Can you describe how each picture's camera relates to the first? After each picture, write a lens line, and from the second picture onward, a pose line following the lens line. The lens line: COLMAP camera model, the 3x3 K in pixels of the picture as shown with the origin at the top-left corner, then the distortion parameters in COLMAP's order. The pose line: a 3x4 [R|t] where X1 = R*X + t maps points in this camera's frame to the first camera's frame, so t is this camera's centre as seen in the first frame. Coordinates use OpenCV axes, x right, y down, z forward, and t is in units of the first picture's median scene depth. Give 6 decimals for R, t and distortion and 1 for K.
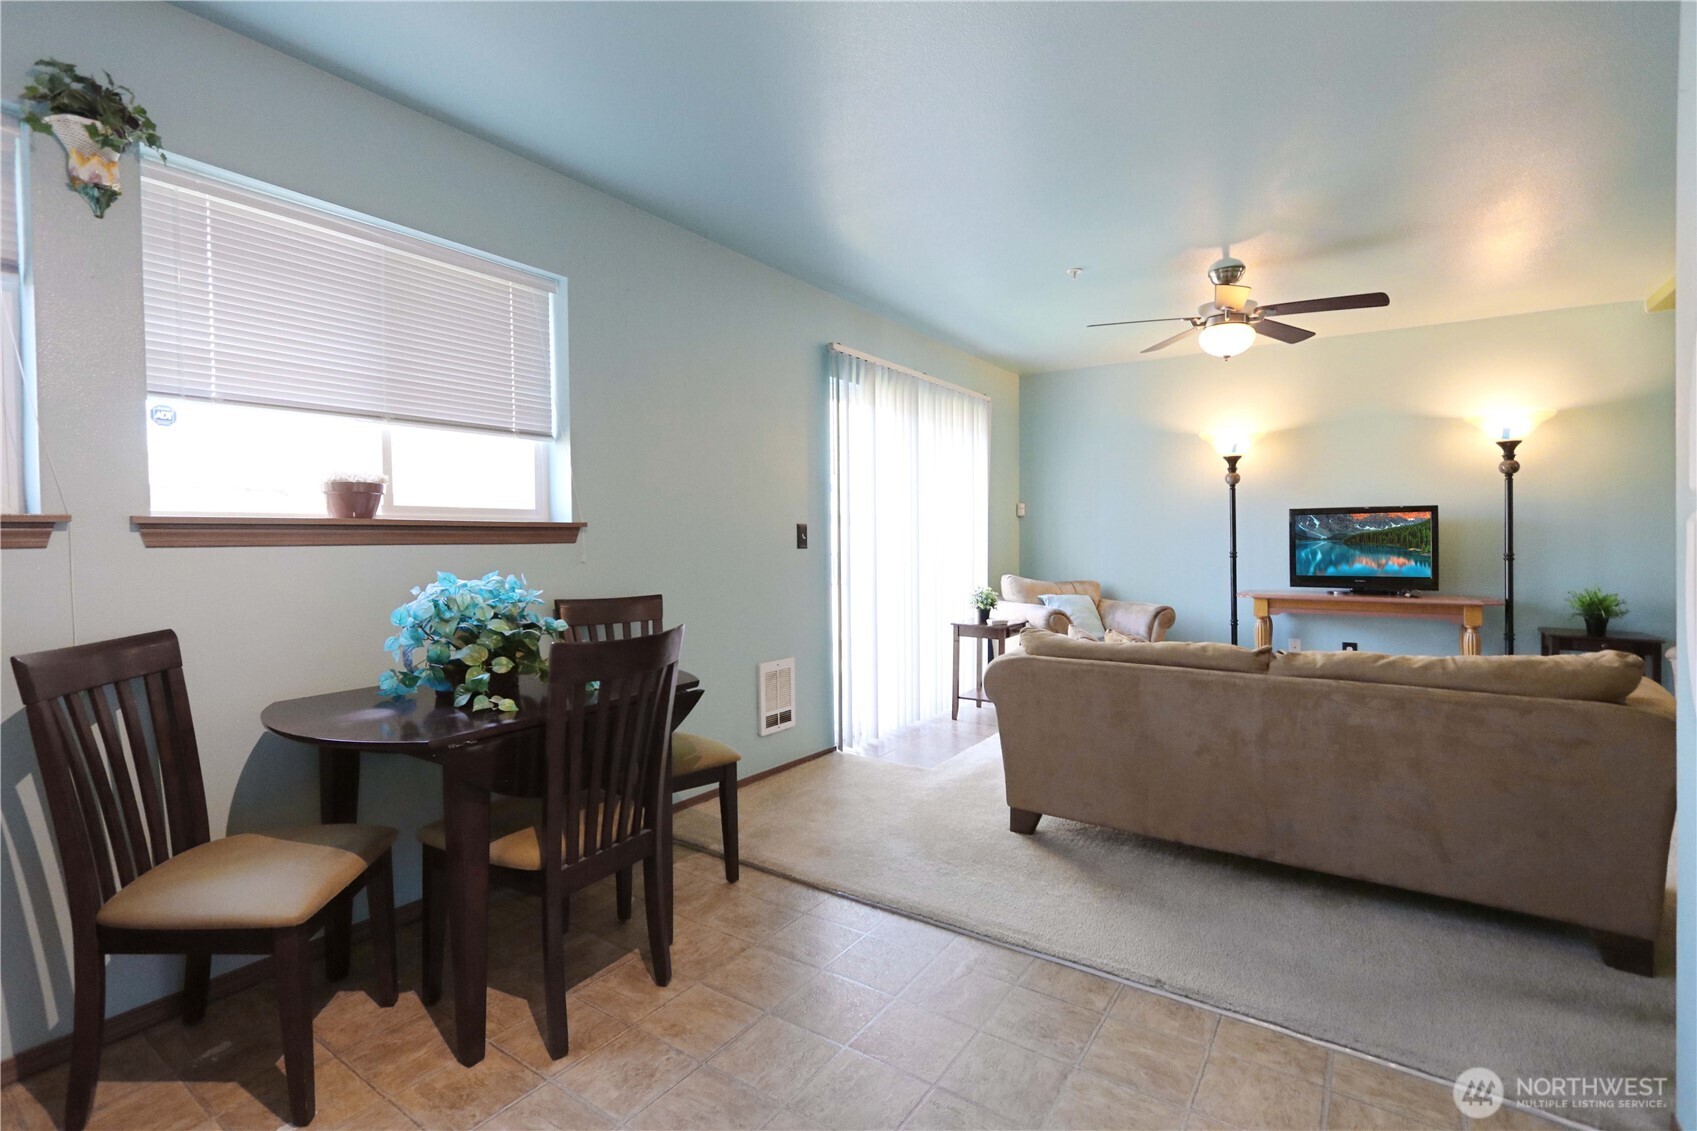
lens RADIAL K [[786.6, 0, 845.0], [0, 786.6, 536.2], [0, 0, 1]] dist [-0.000222, 0.000353]
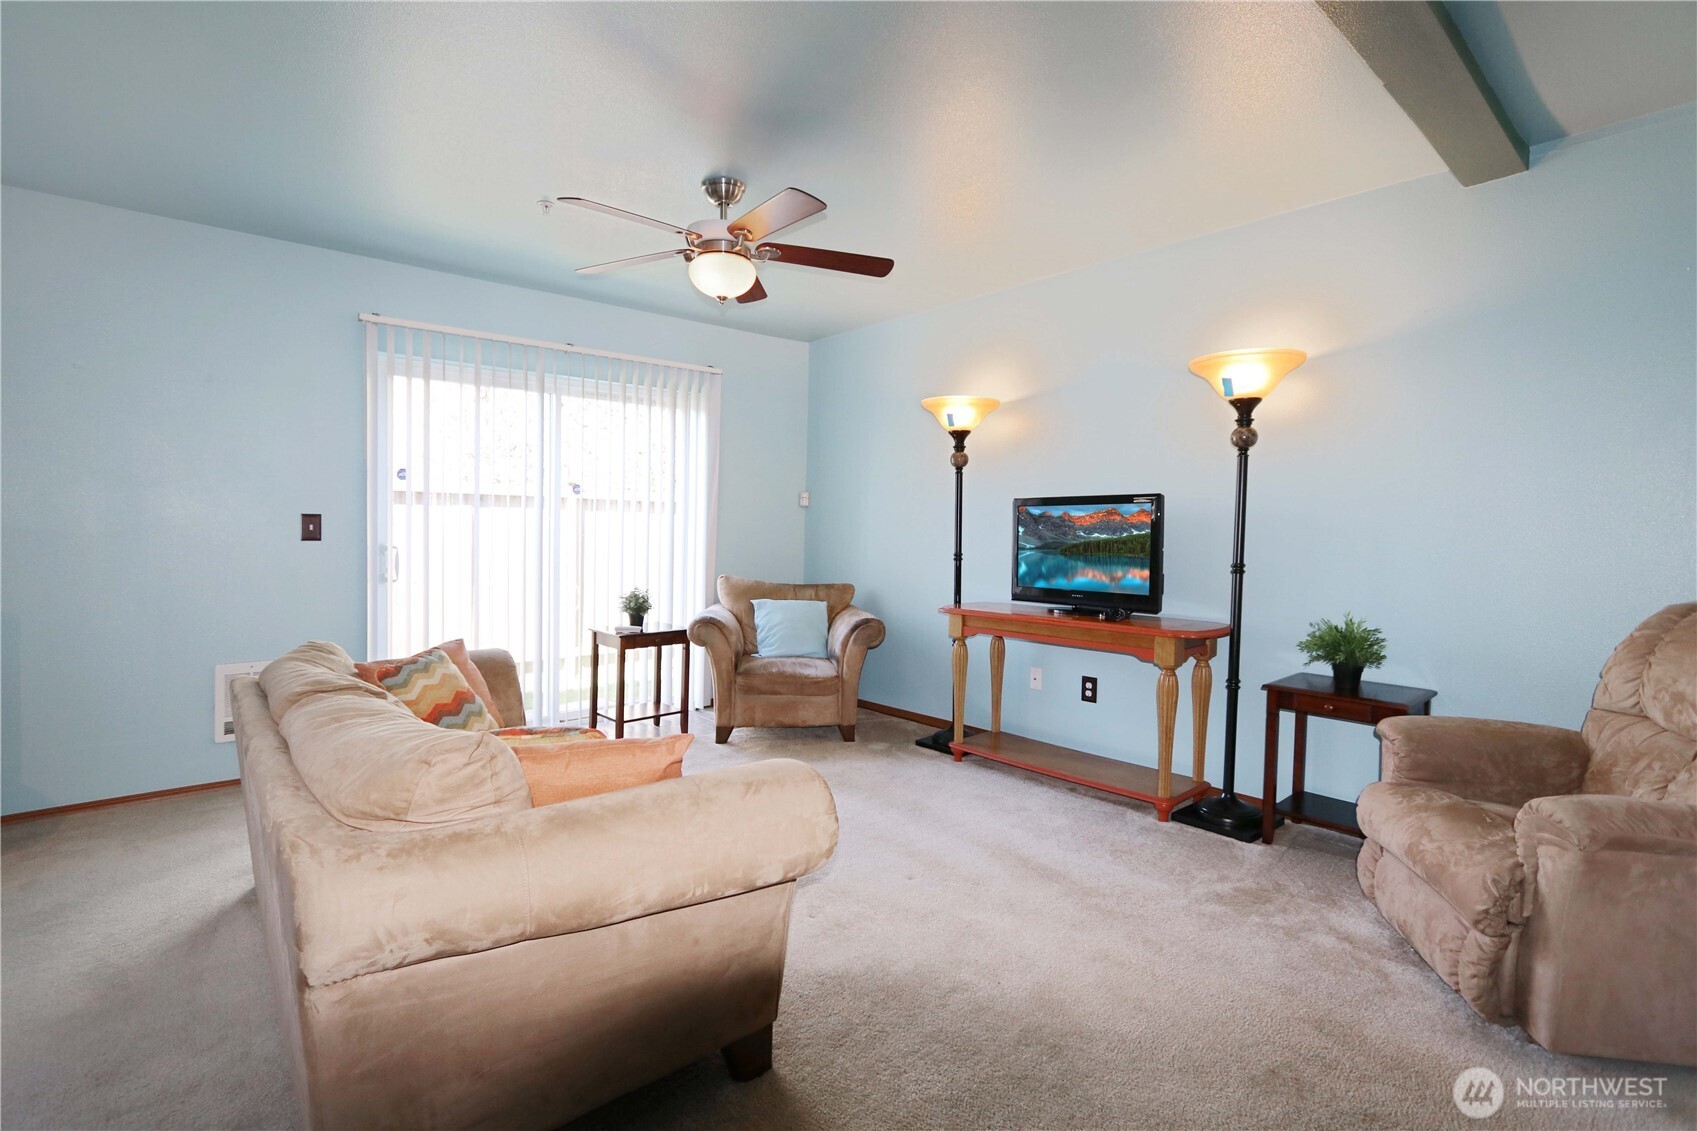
lens RADIAL K [[786.6, 0, 845.0], [0, 786.6, 536.2], [0, 0, 1]] dist [-0.000222, 0.000353]
pose [[0.964730, 0.015098, -0.262809, 0.628064], [-0.011932, 0.999836, 0.013640, -0.006877], [0.262972, -0.010023, 0.964751, 0.229244]]
